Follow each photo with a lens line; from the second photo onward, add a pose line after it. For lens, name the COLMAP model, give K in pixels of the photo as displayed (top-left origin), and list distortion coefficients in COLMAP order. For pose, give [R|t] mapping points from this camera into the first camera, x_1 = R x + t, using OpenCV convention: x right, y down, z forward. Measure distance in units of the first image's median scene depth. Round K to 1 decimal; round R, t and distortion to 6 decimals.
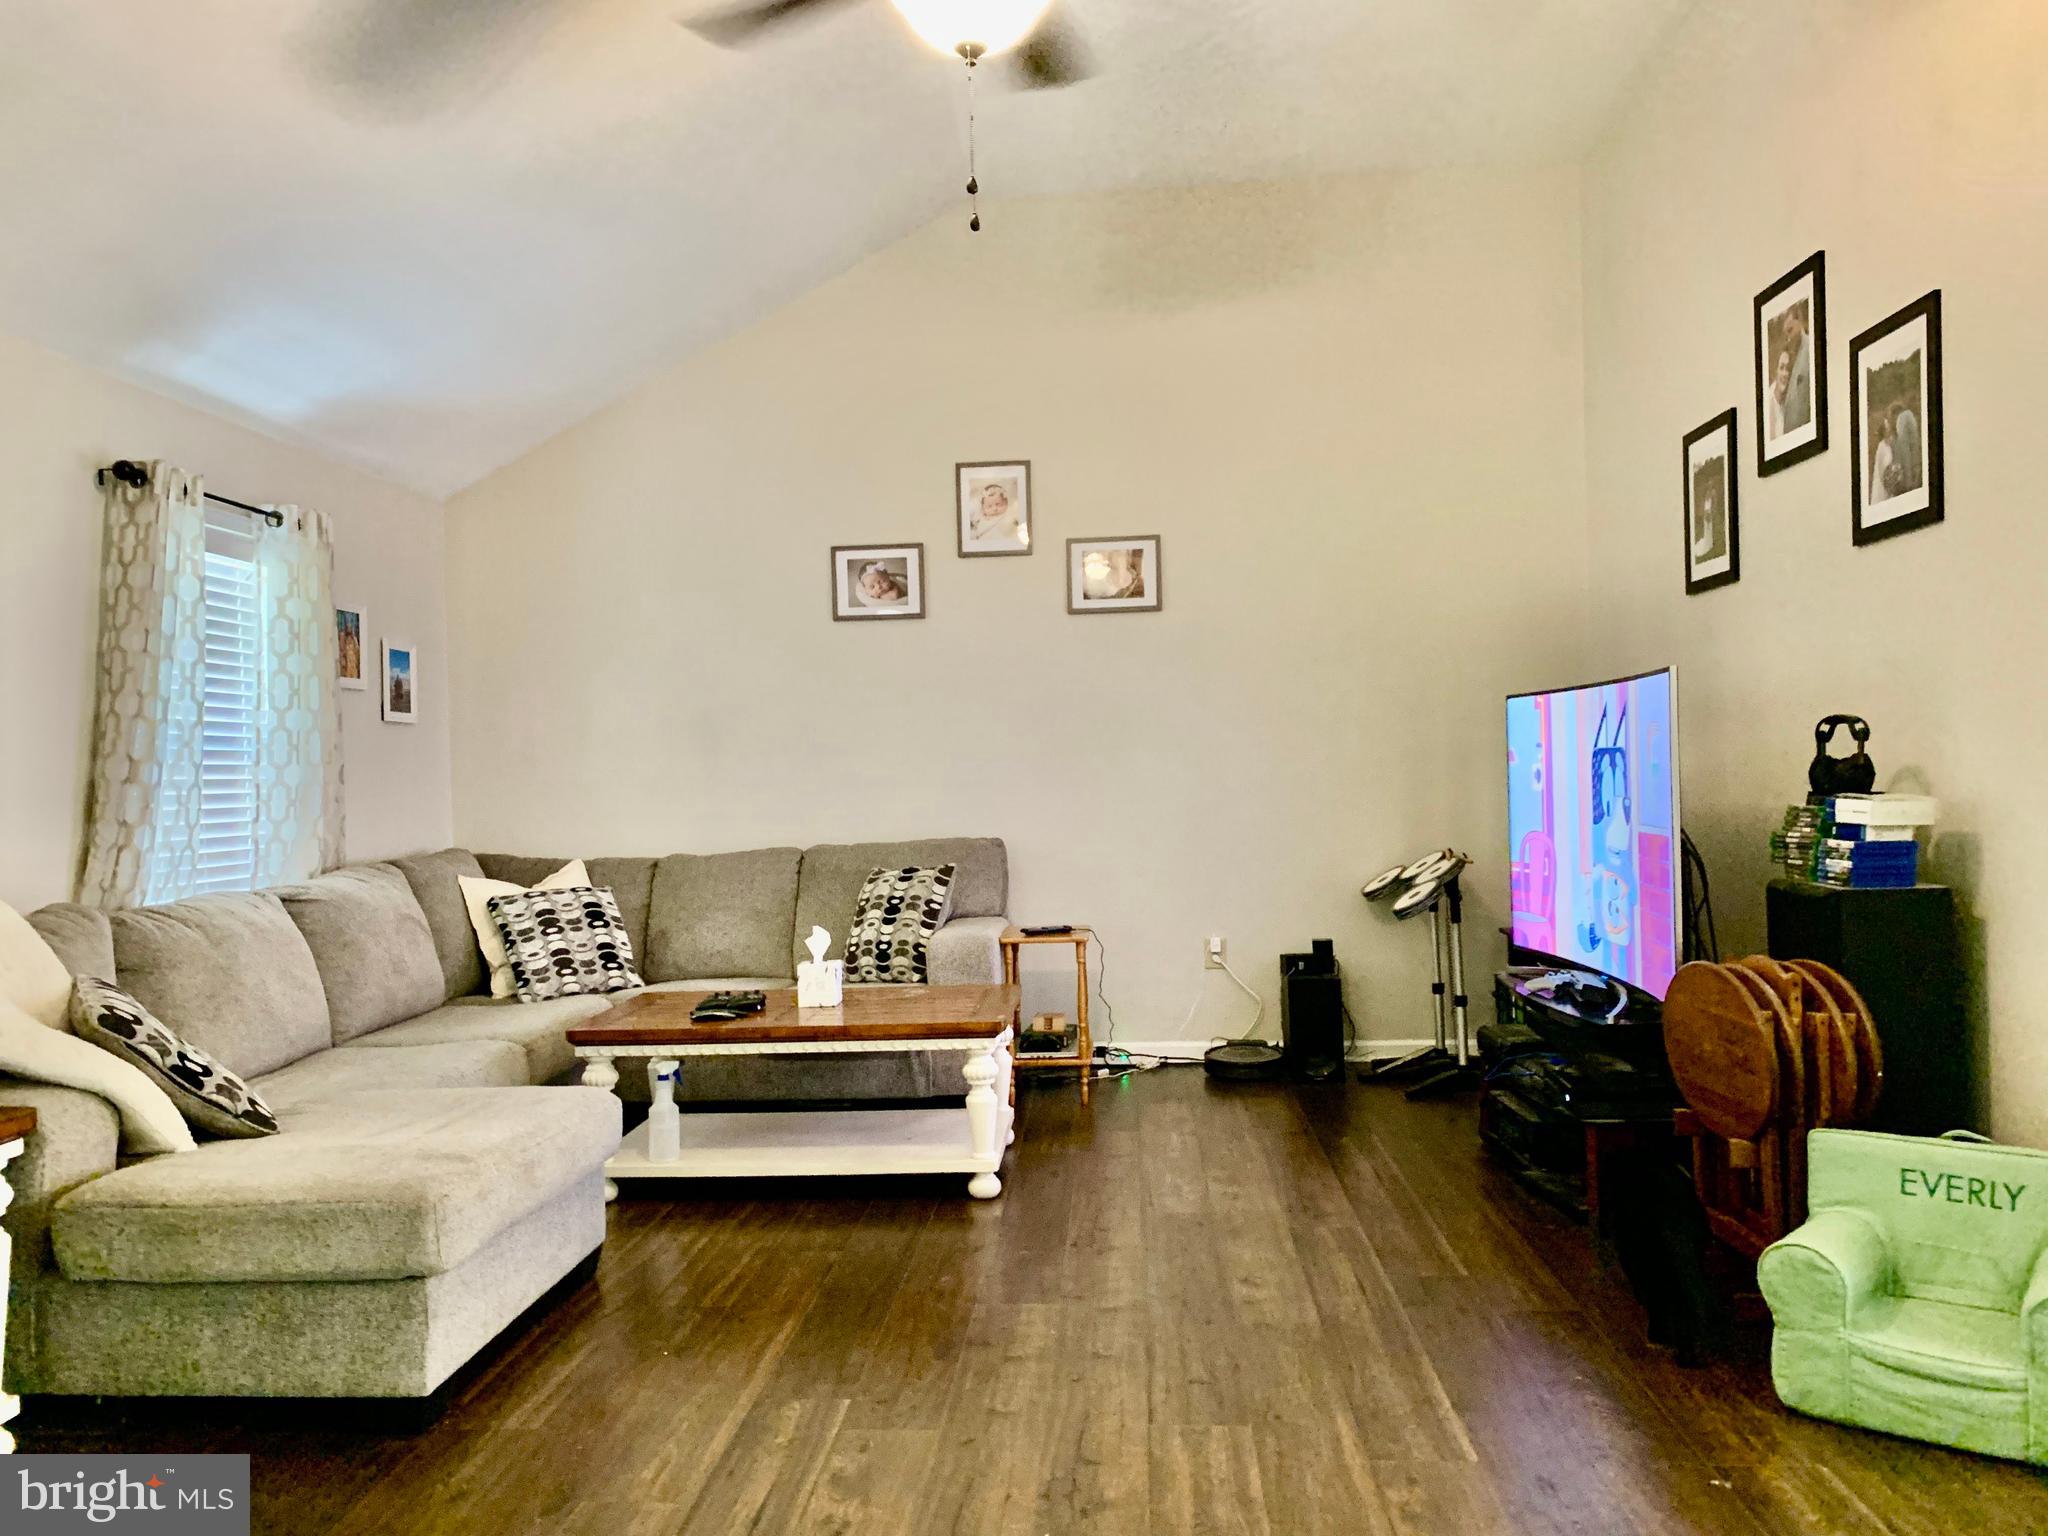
lens RADIAL K [[1546.8, 0, 1018.6], [0, 1546.8, 772.7], [0, 0, 1]] dist [0.152933, -0.327203]
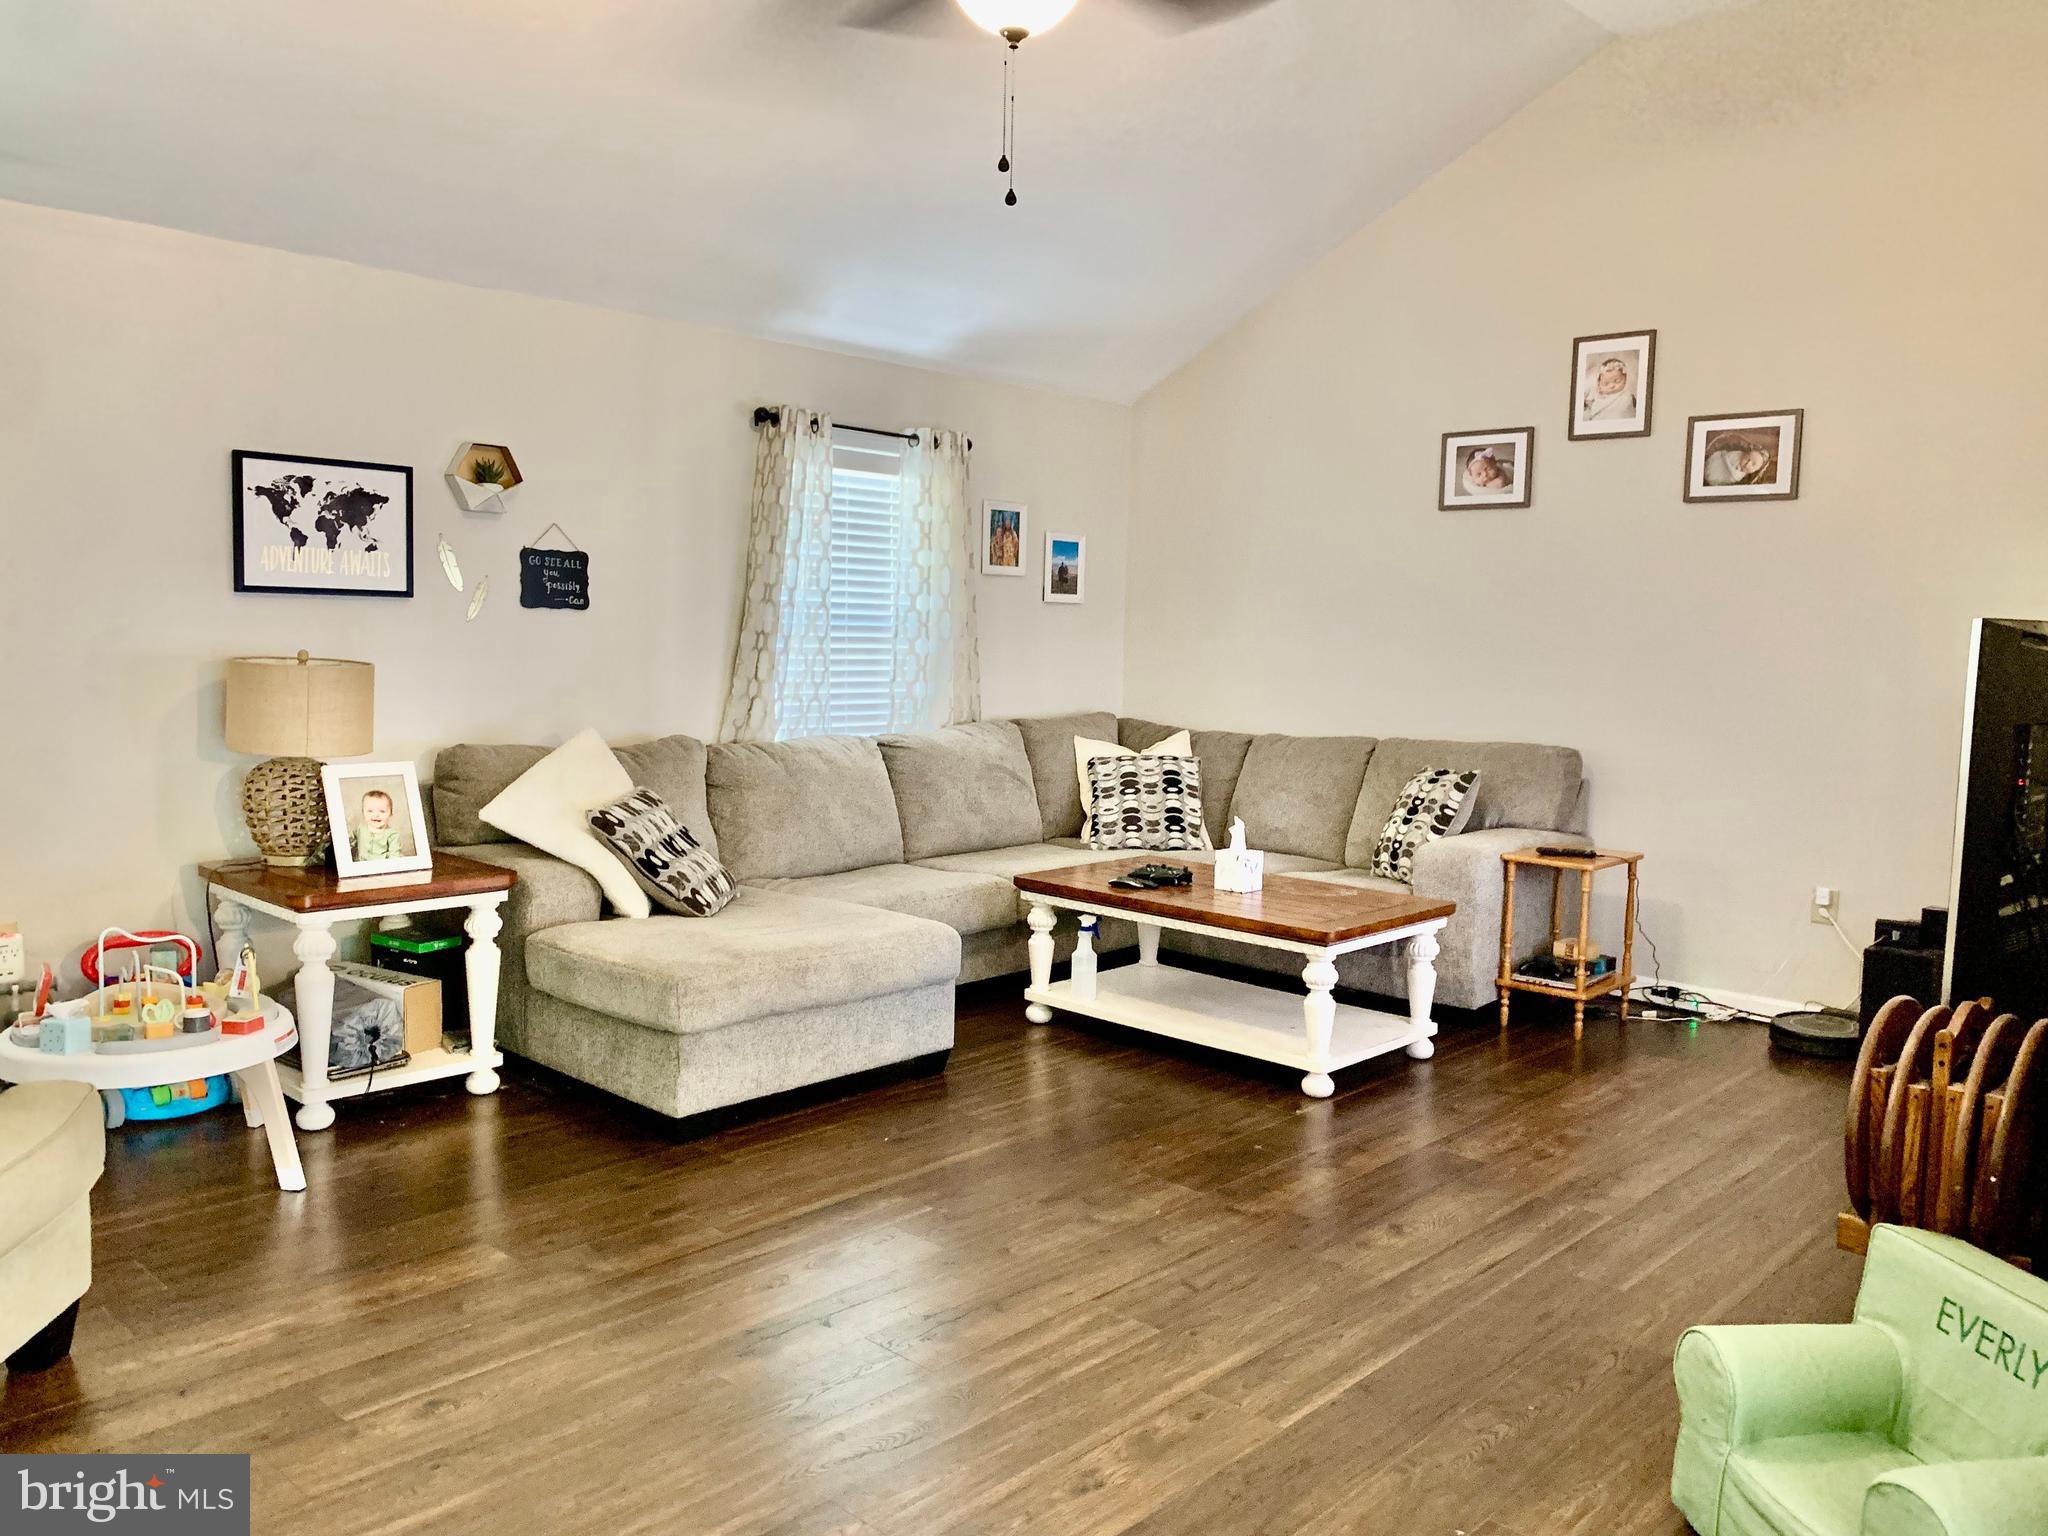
lens RADIAL K [[1551.1, 0, 1030.9], [0, 1551.1, 772.5], [0, 0, 1]] dist [0.104074, -0.263870]
pose [[0.777323, 0.105921, -0.620121, 0.392705], [-0.044160, 0.992479, 0.114168, -0.044365], [0.627550, -0.061361, 0.776154, 0.079737]]
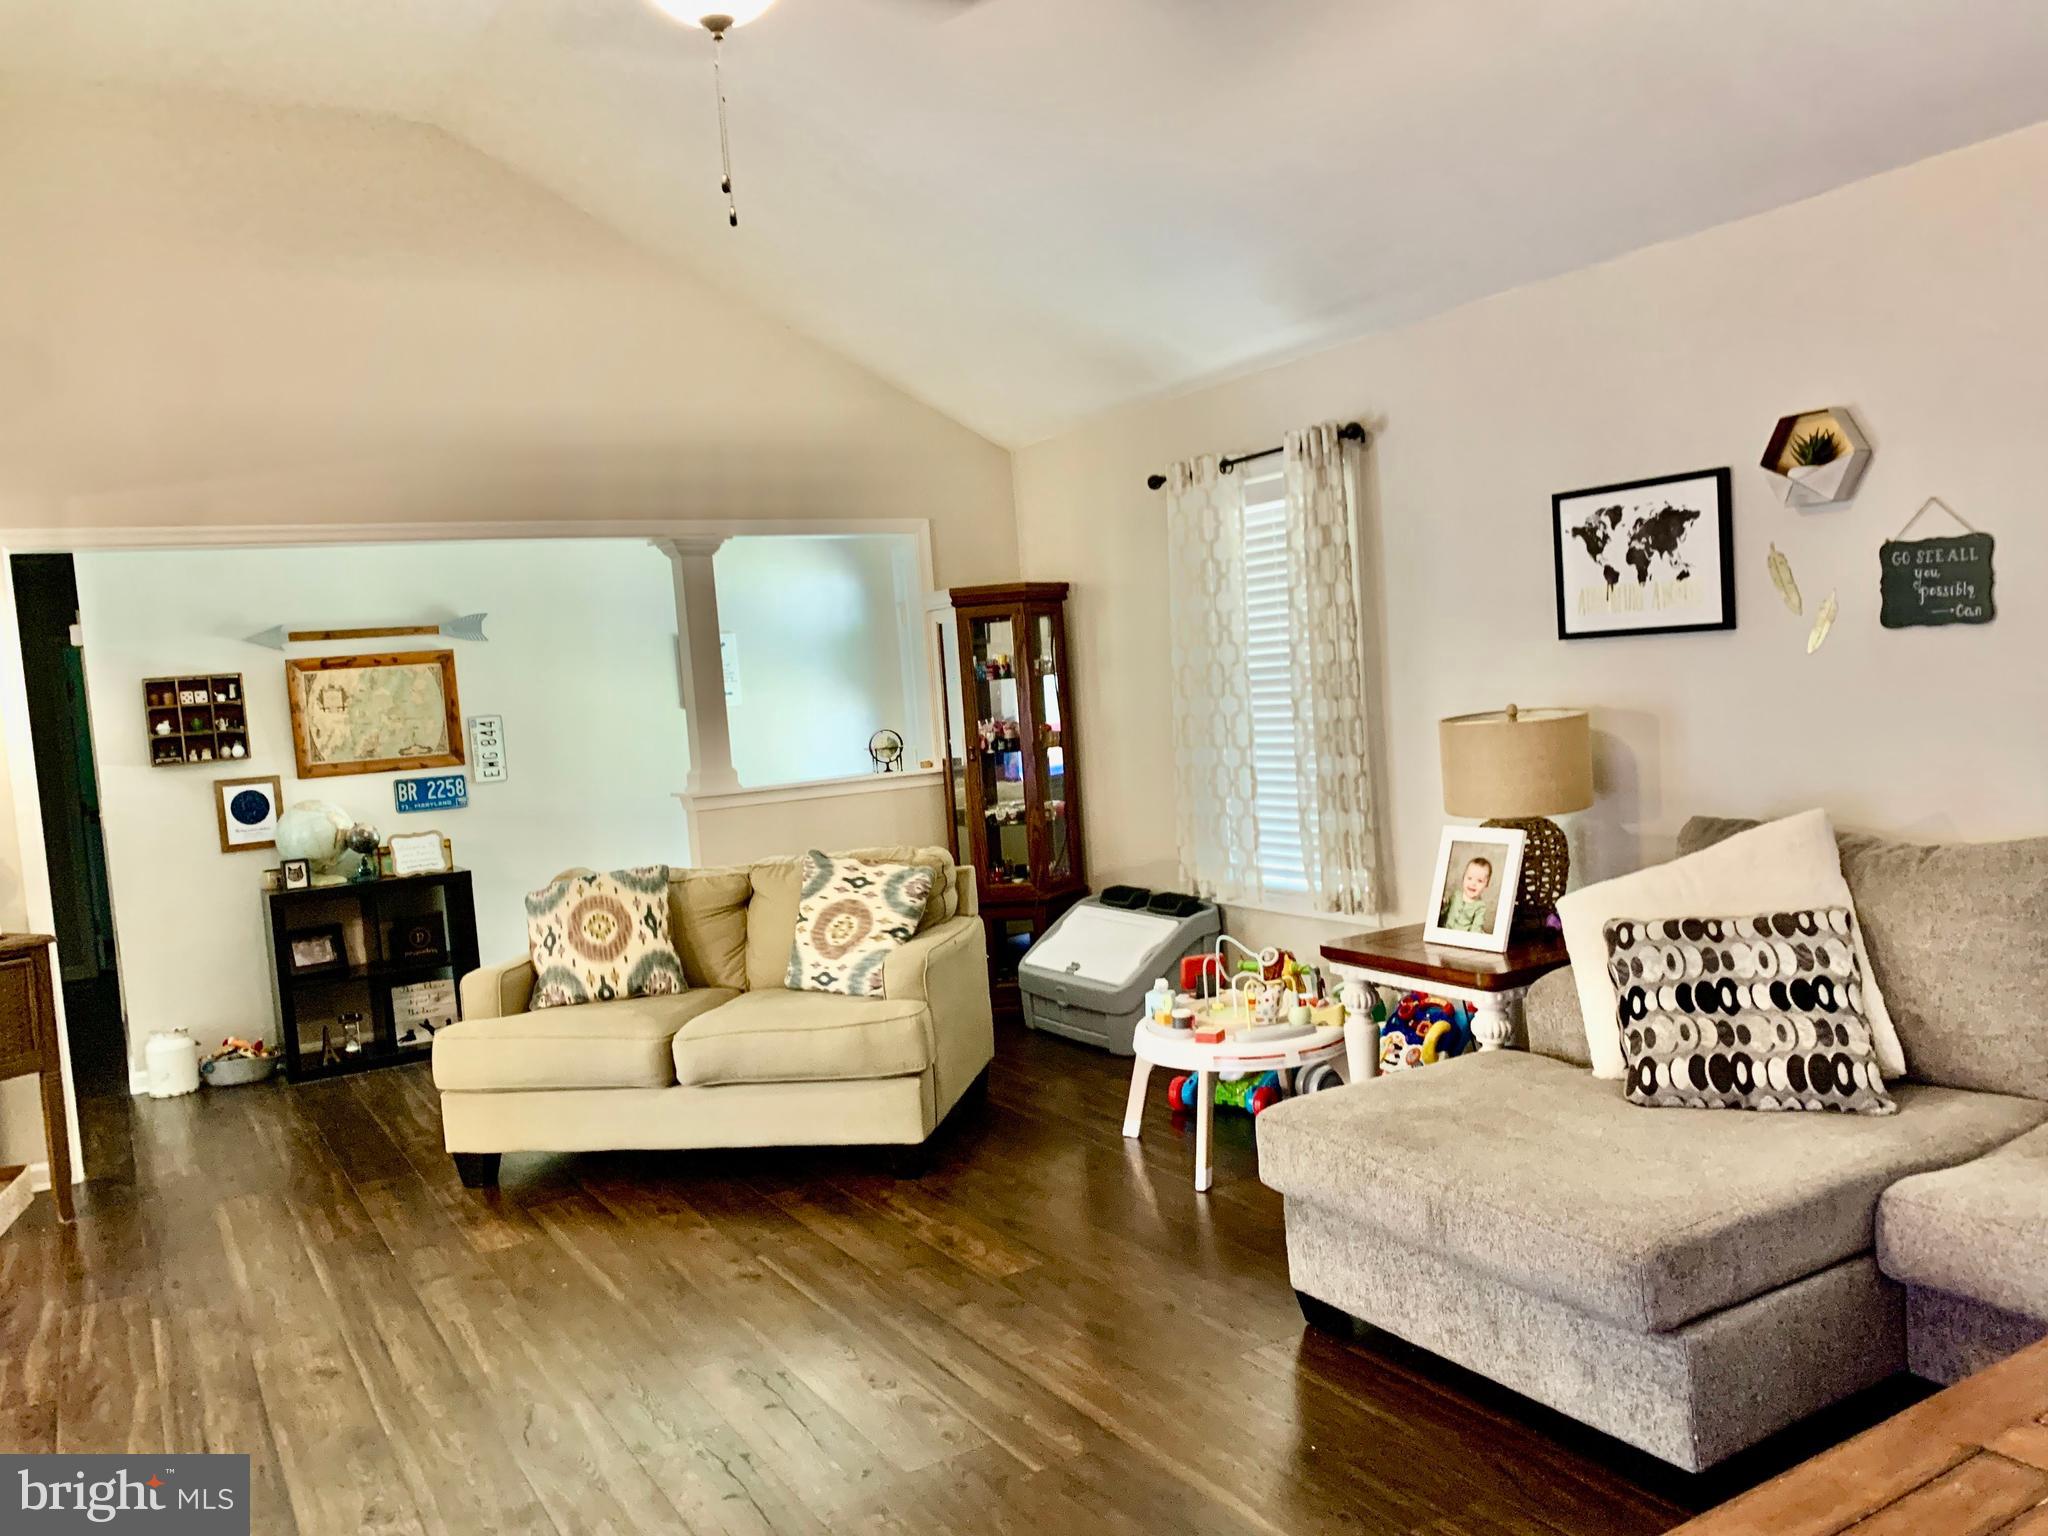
lens RADIAL K [[1567.0, 0, 1023.6], [0, 1567.0, 777.8], [0, 0, 1]] dist [0.032920, -0.041534]
pose [[-0.816672, 0.126699, -0.563022, 0.219368], [0.097512, 0.991870, 0.081761, -0.049197], [0.568804, 0.011871, -0.822387, 1.042510]]
